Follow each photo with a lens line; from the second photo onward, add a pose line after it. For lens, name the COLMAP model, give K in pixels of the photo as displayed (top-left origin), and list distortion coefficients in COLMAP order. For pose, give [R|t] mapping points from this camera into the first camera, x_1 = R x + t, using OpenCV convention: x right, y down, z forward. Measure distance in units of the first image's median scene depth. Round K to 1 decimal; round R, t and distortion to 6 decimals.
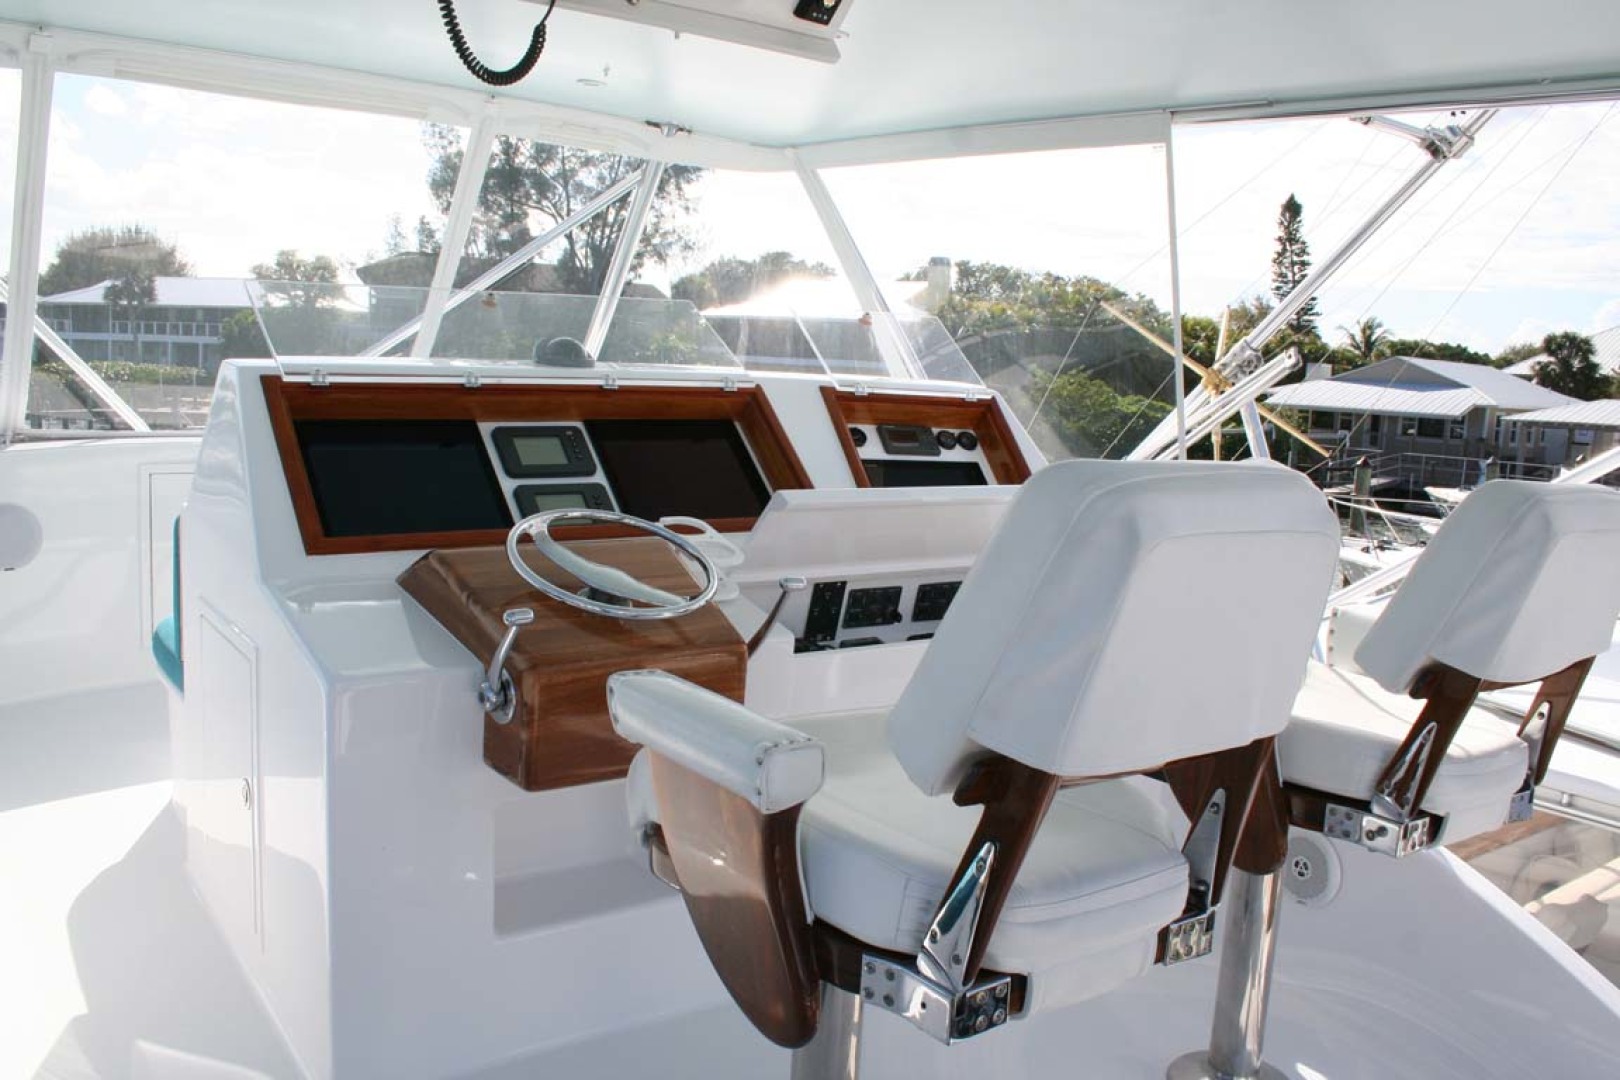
lens RADIAL K [[1358.2, 0, 820.6], [0, 1358.2, 536.1], [0, 0, 1]] dist [-0.083984, 0.034935]
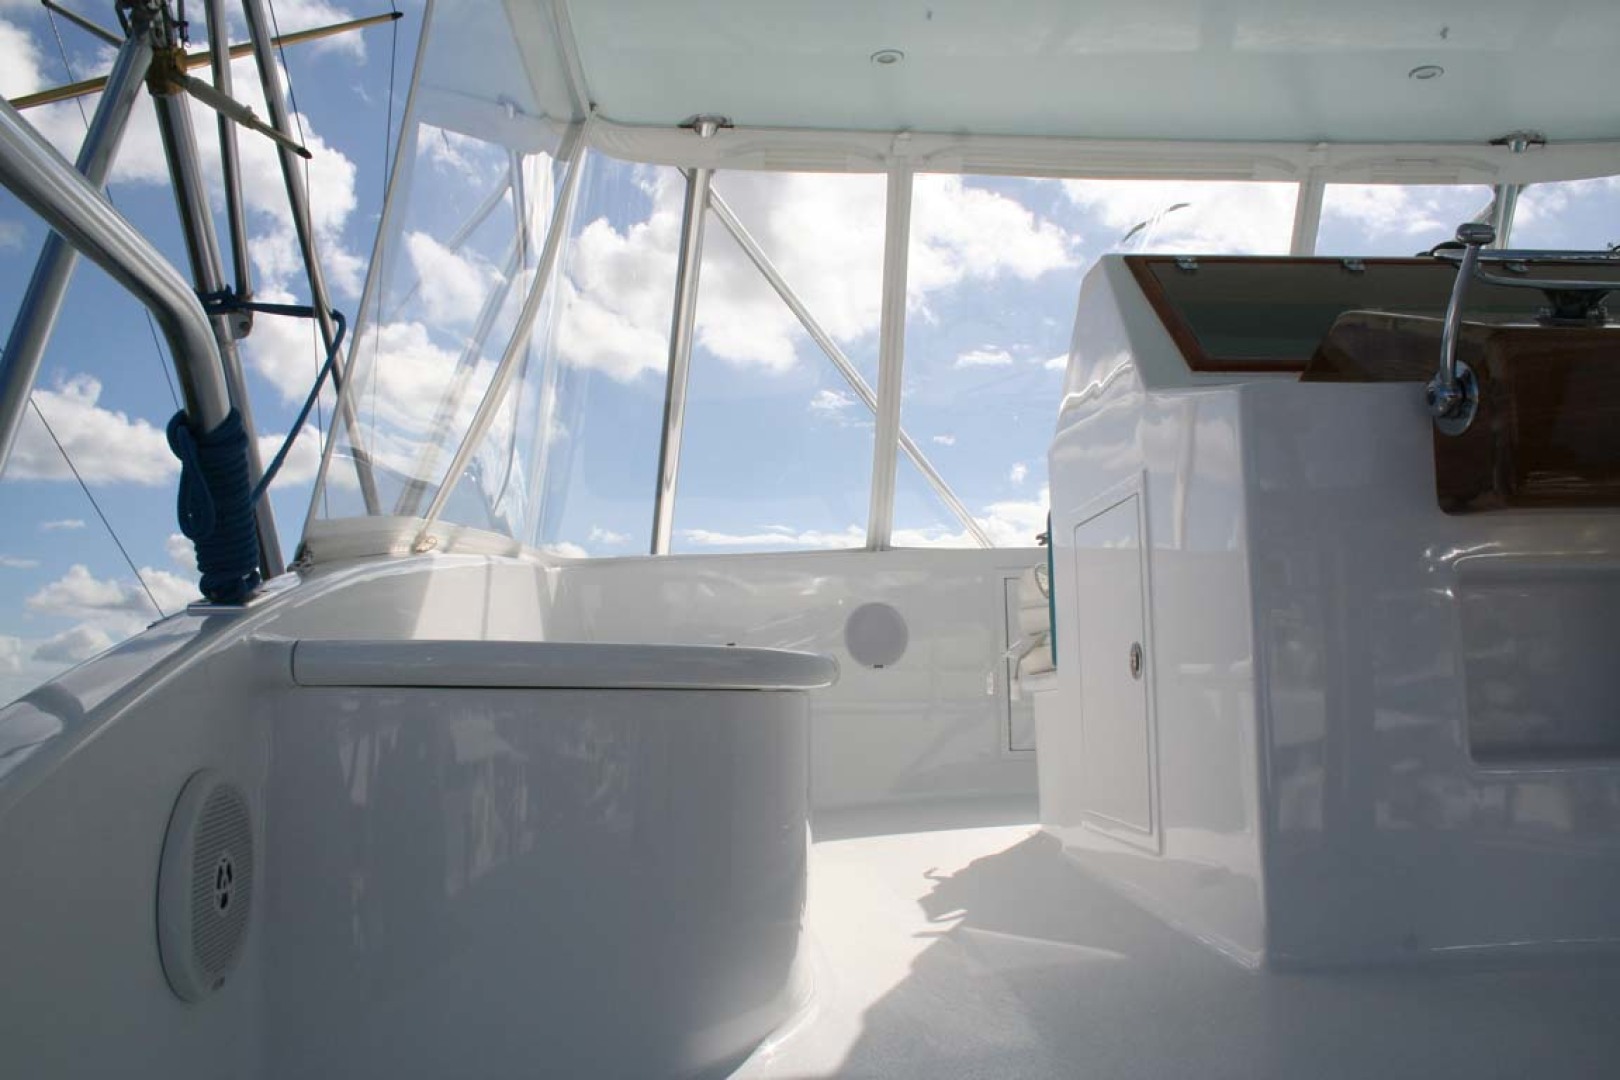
lens RADIAL K [[1358.2, 0, 810.6], [0, 1358.2, 539.2], [0, 0, 1]] dist [-0.083984, 0.034935]
pose [[0.833818, -0.151864, -0.530740, -0.098460], [-0.016903, 0.953942, -0.299514, 0.283213], [0.551781, 0.258711, 0.792847, 0.130776]]
